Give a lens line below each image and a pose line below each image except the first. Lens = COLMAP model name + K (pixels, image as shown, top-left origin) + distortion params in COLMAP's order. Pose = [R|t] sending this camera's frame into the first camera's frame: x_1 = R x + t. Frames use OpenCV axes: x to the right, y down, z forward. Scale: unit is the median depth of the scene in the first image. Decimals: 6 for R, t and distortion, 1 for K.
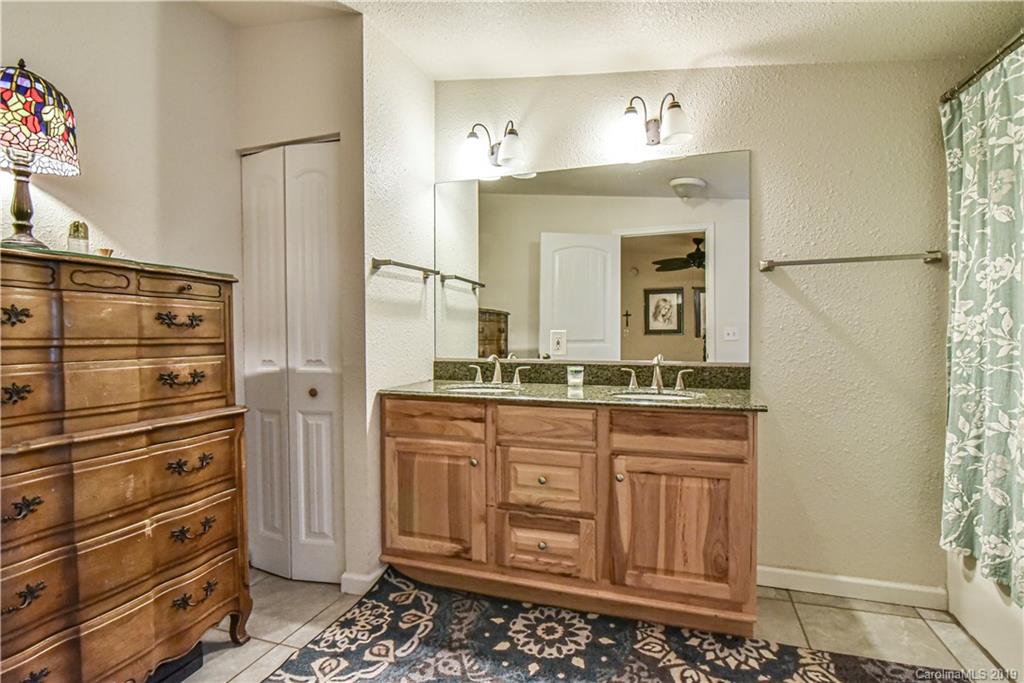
lens RADIAL K [[511.3, 0, 512.0], [0, 511.3, 341.5], [0, 0, 1]] dist [-0.014061, 0.000581]
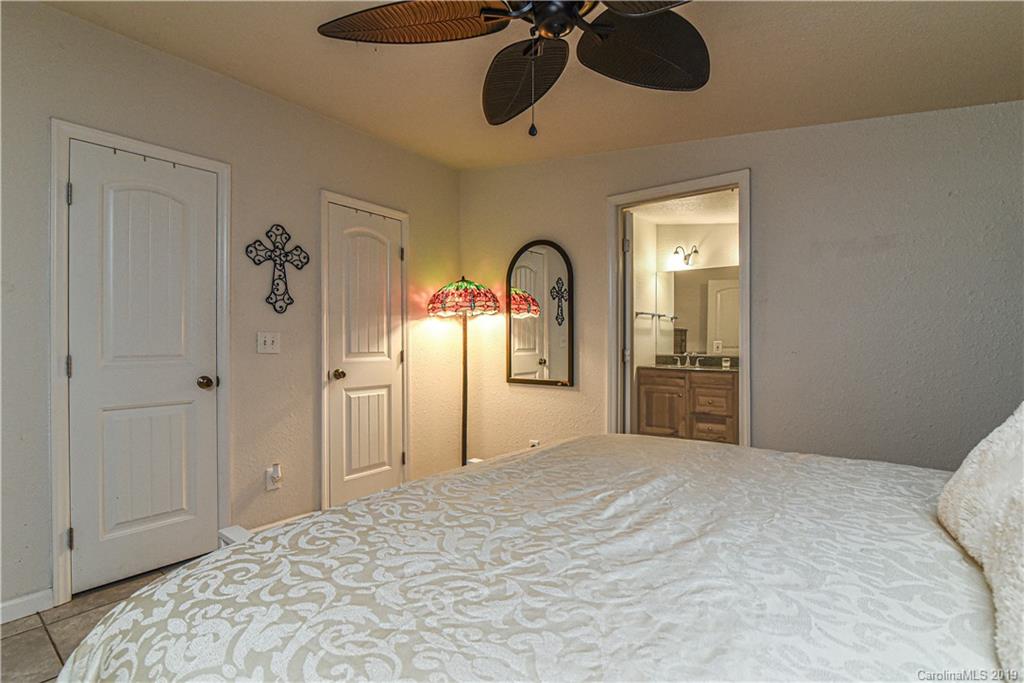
lens RADIAL K [[472.6, 0, 512.0], [0, 472.6, 341.5], [0, 0, 1]] dist [-0.019068, 0.000166]
pose [[0.945195, 0.003964, -0.326483, -0.099537], [-0.007175, 0.999937, -0.008634, 0.002561], [0.326428, 0.010503, 0.945164, -1.400492]]
